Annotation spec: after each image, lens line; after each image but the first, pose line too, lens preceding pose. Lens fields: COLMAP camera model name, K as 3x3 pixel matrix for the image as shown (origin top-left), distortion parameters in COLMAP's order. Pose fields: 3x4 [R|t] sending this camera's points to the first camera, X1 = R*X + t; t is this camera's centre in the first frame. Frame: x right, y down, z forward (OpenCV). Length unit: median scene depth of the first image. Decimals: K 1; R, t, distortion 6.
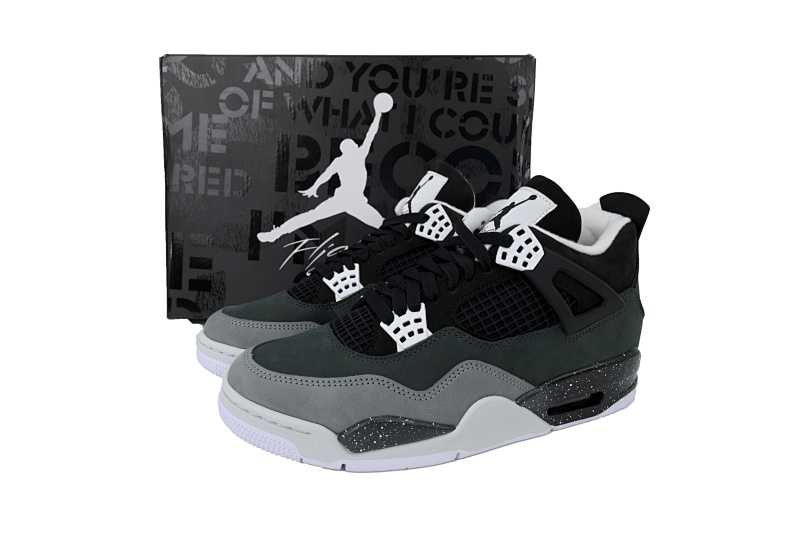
lens RADIAL K [[525.2, 0, 400.0], [0, 525.2, 266.5], [0, 0, 1]] dist [-0.004178, -0.000887]
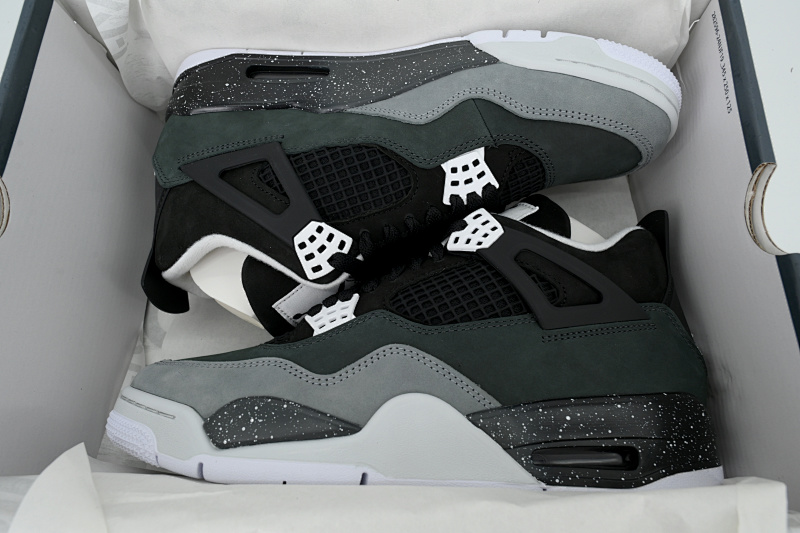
lens RADIAL K [[525.2, 0, 400.0], [0, 525.2, 266.5], [0, 0, 1]] dist [-0.004178, -0.000887]
pose [[0.952383, -0.074676, -0.295618, 0.358062], [-0.100349, 0.838762, -0.535171, 0.472481], [0.287917, 0.539353, 0.791329, 0.340028]]
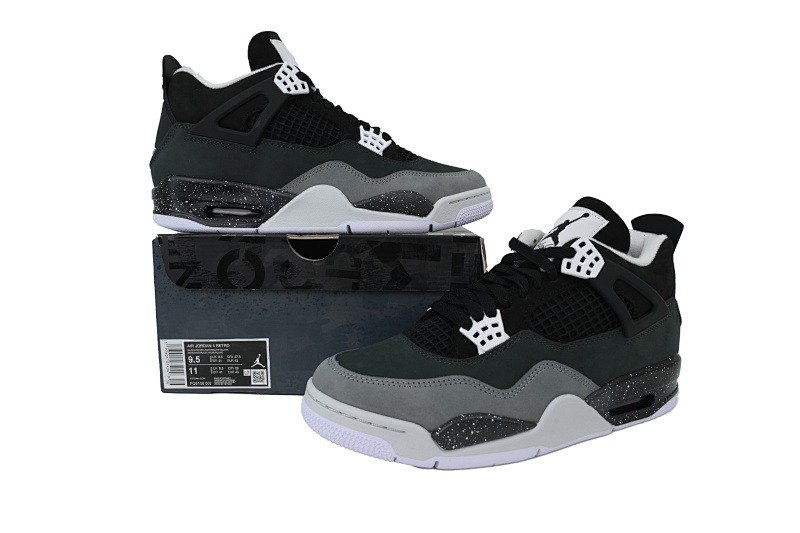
lens RADIAL K [[525.2, 0, 400.0], [0, 525.2, 266.5], [0, 0, 1]] dist [-0.004178, -0.000887]
pose [[0.997380, -0.008350, 0.071853, -0.235296], [0.015402, 0.995051, -0.098165, 0.084948], [-0.070677, 0.099014, 0.992573, -0.067089]]
